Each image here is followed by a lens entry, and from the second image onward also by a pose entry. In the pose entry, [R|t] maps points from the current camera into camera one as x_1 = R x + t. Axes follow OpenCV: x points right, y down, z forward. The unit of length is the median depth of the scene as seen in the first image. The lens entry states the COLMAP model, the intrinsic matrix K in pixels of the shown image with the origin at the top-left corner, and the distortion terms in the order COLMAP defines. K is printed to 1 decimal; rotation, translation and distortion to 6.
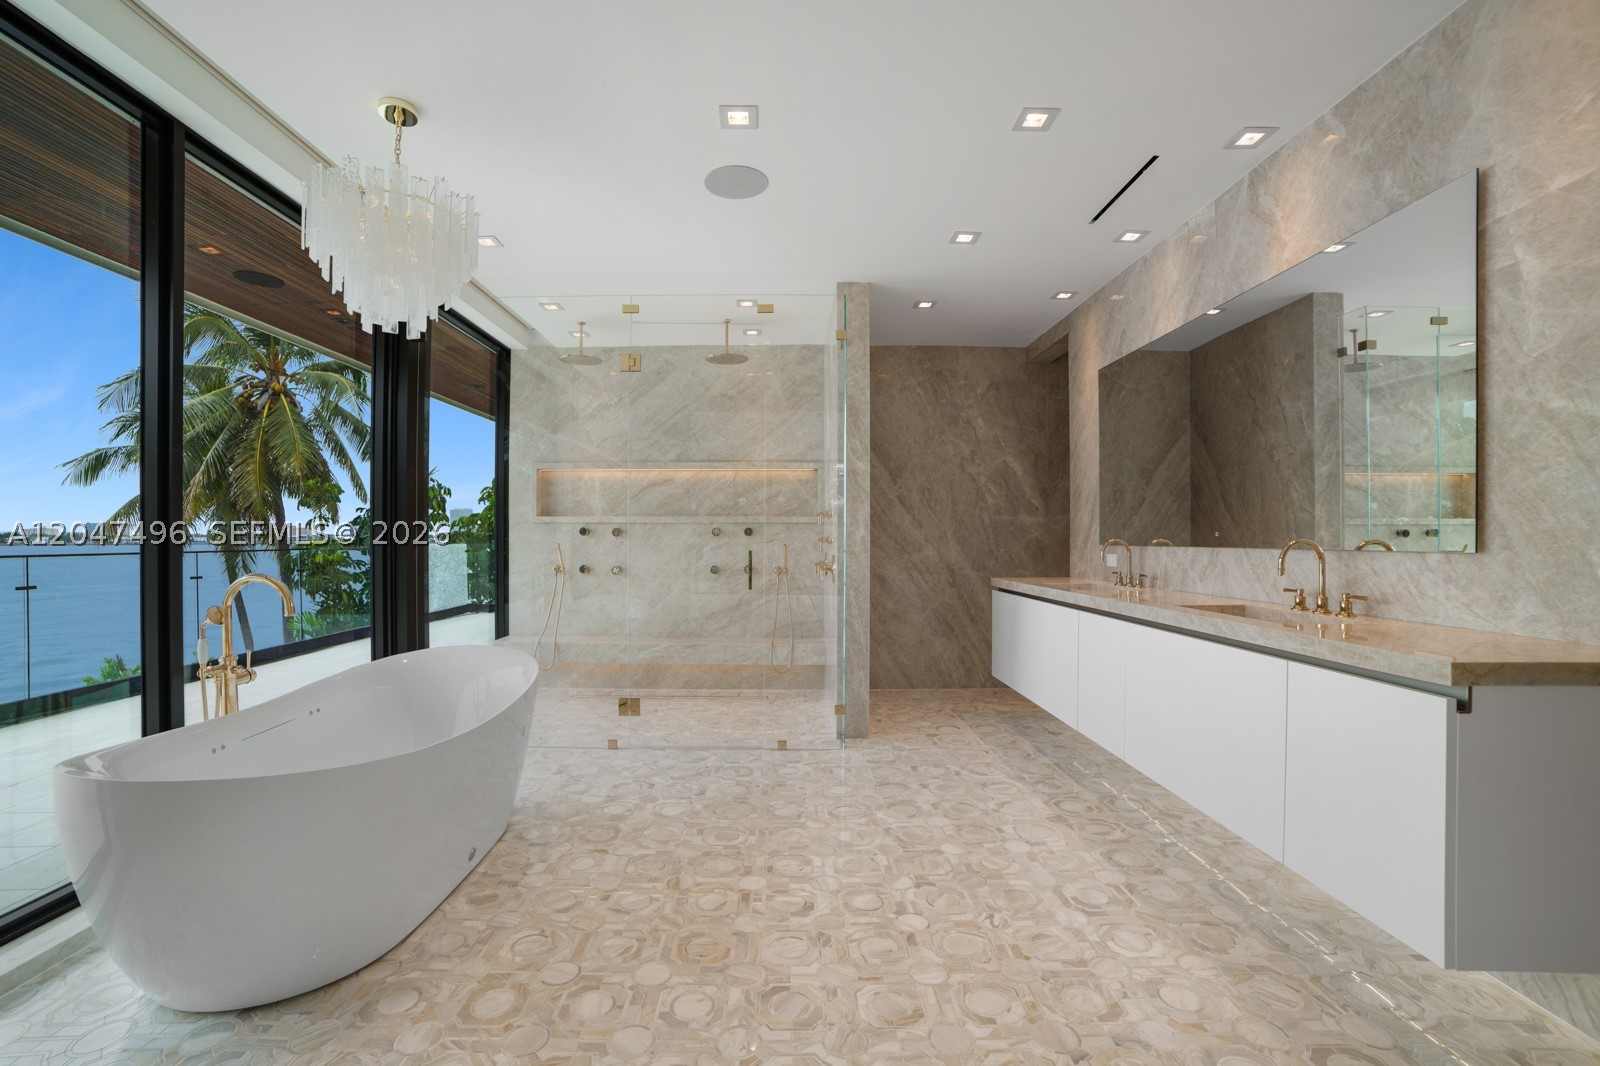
lens RADIAL K [[688.3, 0, 800.0], [0, 688.3, 533.0], [0, 0, 1]] dist [-0.086015, 0.032637]
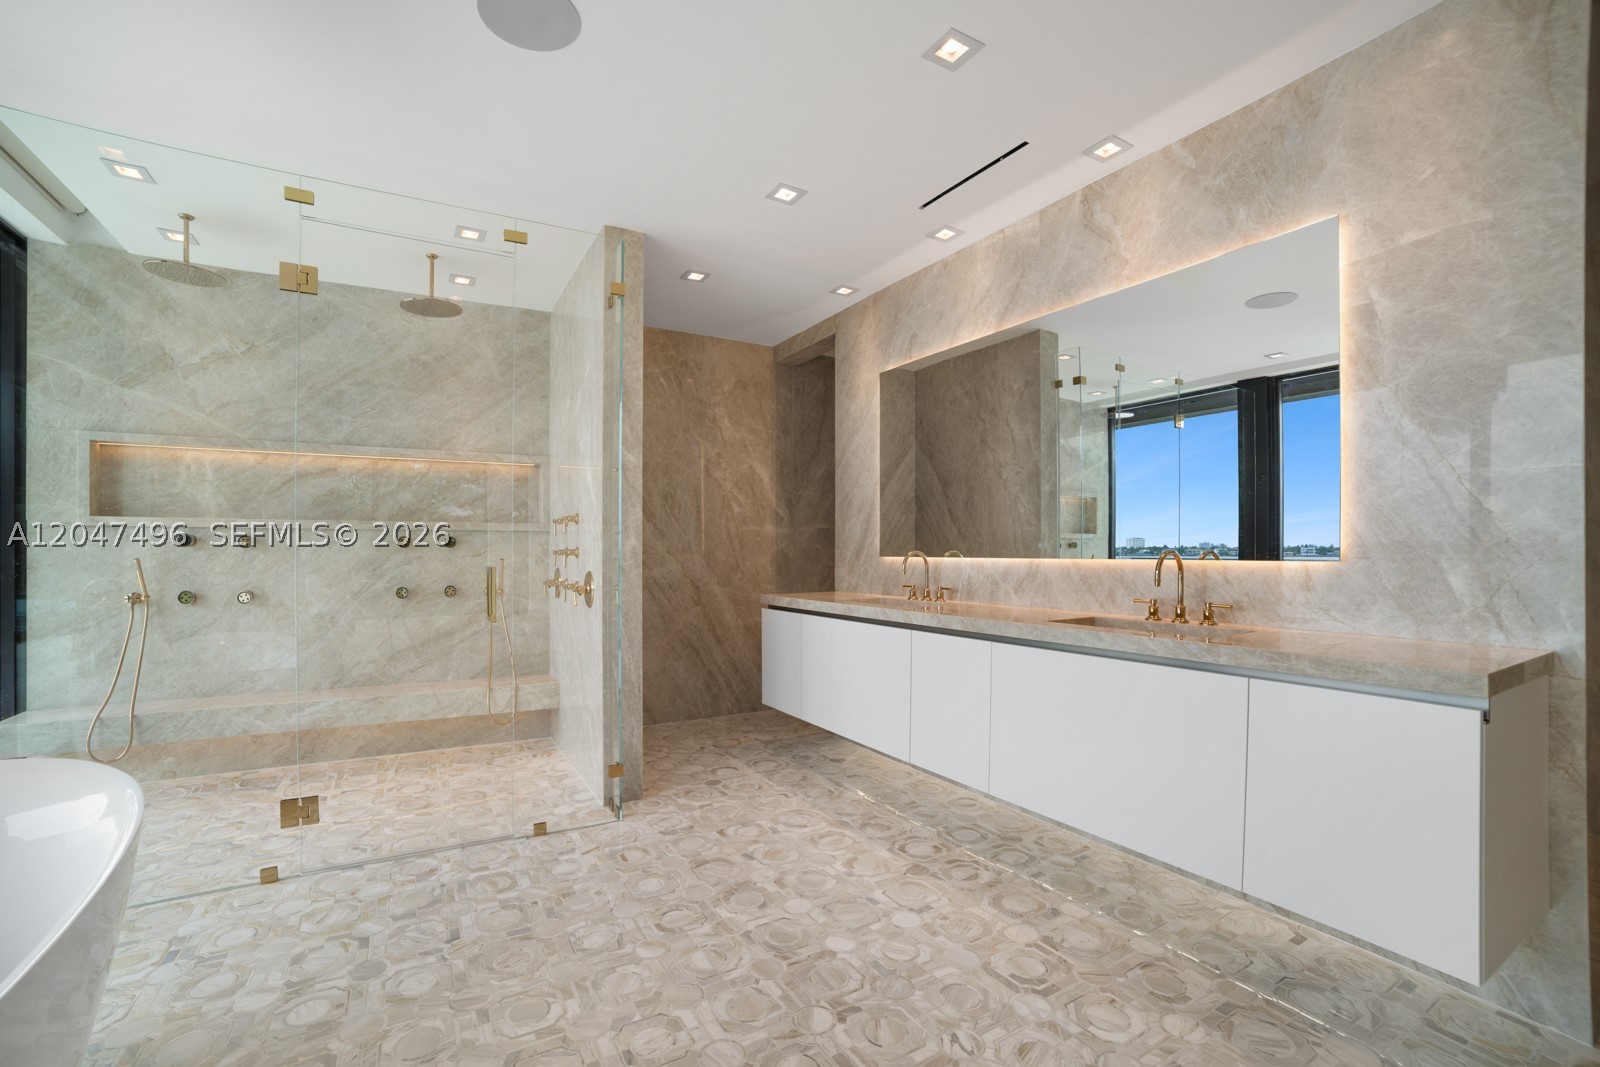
lens RADIAL K [[675.7, 0, 796.8], [0, 675.7, 544.1], [0, 0, 1]] dist [-0.118087, 0.040256]
pose [[0.872042, 0.002857, 0.489422, -0.129756], [-0.002010, 0.999995, -0.002256, 0.002300], [-0.489427, 0.000983, 0.872044, 0.246155]]
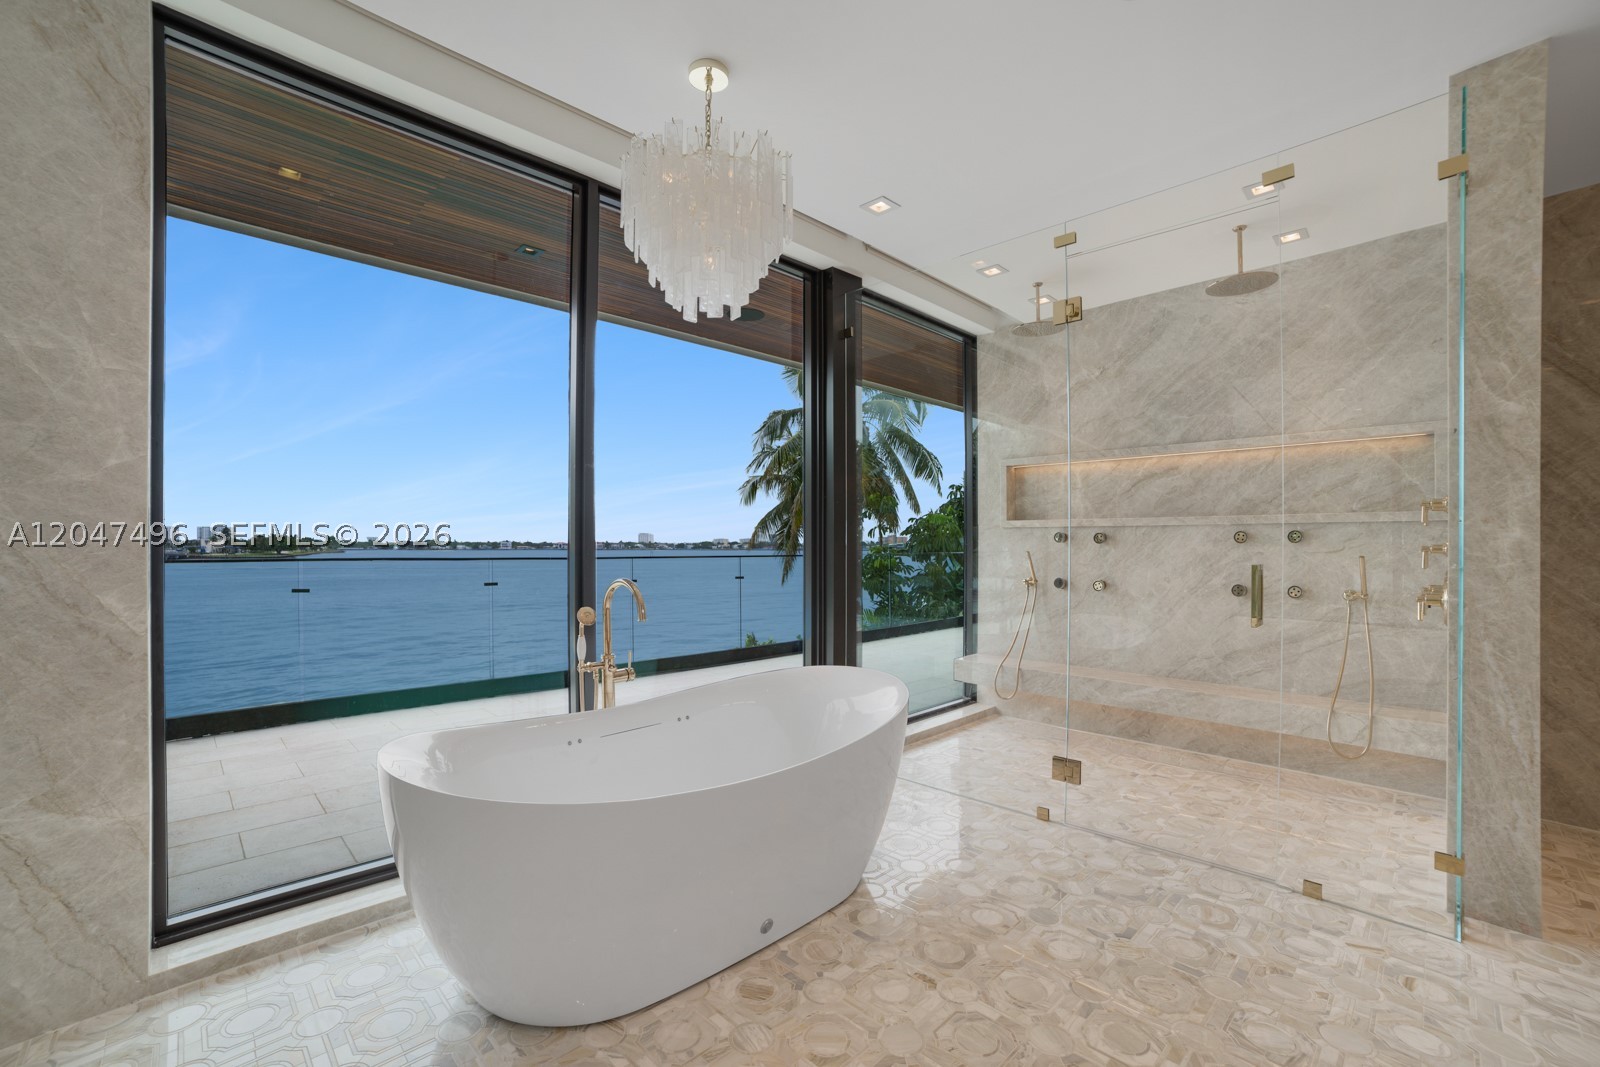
lens RADIAL K [[680.6, 0, 789.9], [0, 680.6, 541.5], [0, 0, 1]] dist [-0.085610, 0.035993]
pose [[0.681899, -0.002242, -0.731443, 0.077918], [0.002361, 0.999997, -0.000863, 0.003617], [0.731443, -0.001139, 0.681902, 0.274163]]
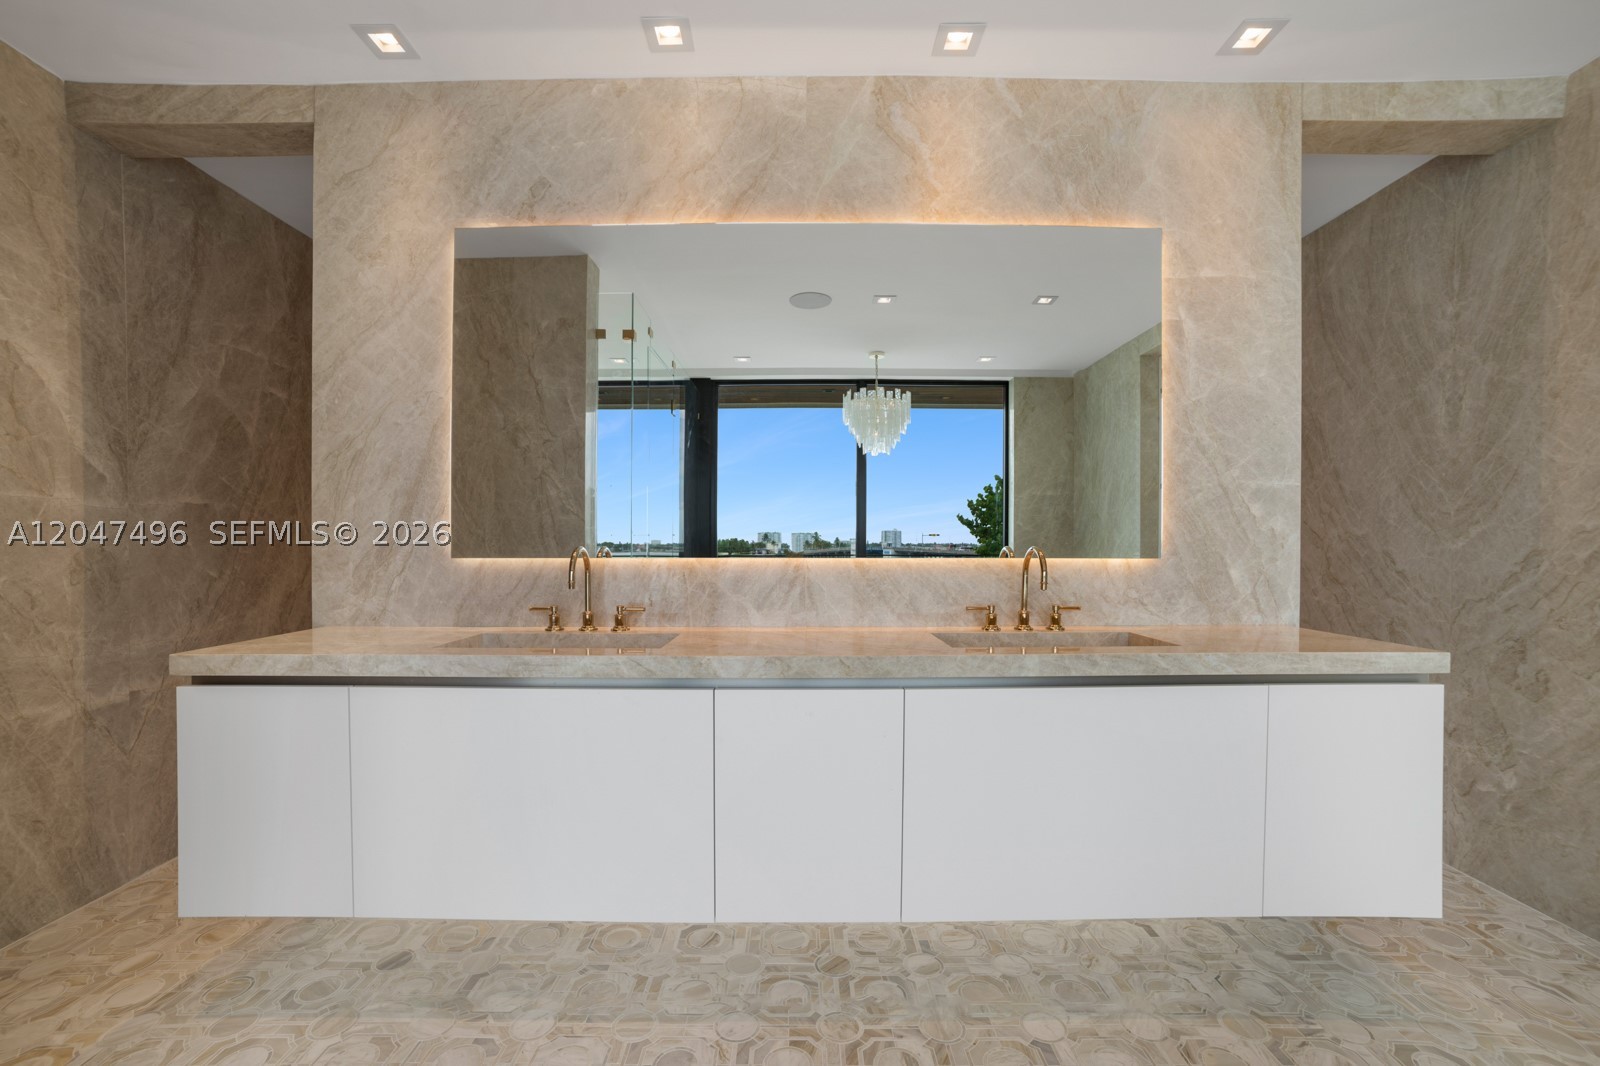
lens RADIAL K [[679.2, 0, 792.4], [0, 679.2, 551.3], [0, 0, 1]] dist [-0.076190, 0.030547]
pose [[0.026997, -0.009001, 0.999595, -0.073038], [-0.007106, 0.999932, 0.009196, 0.005350], [-0.999610, -0.007352, 0.026931, 0.764713]]
